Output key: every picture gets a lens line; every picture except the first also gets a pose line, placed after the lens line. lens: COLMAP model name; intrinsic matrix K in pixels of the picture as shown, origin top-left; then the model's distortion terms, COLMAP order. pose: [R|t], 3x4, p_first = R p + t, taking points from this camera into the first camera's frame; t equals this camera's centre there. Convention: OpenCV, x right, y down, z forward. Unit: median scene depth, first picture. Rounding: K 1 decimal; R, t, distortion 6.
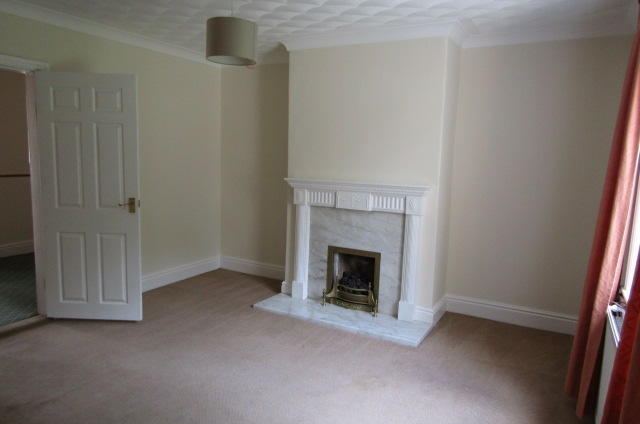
lens RADIAL K [[453.7, 0, 320.0], [0, 453.7, 212.0], [0, 0, 1]] dist [0.002047, -0.001382]
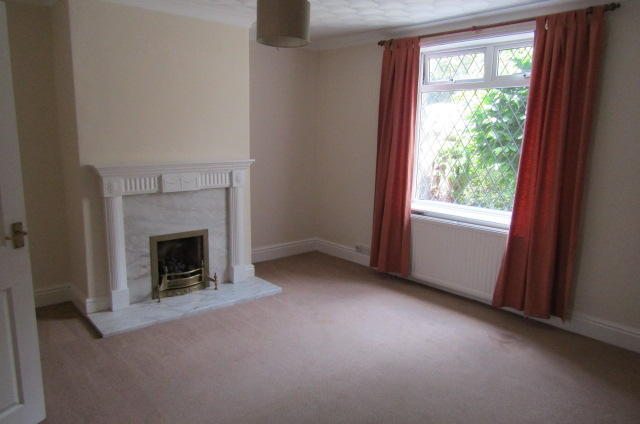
lens RADIAL K [[453.7, 0, 320.0], [0, 453.7, 212.0], [0, 0, 1]] dist [0.002047, -0.001382]
pose [[0.346515, -0.188555, 0.918898, -0.714949], [0.112613, 0.980867, 0.158804, -0.082184], [-0.931260, 0.048452, 0.361119, 0.386167]]
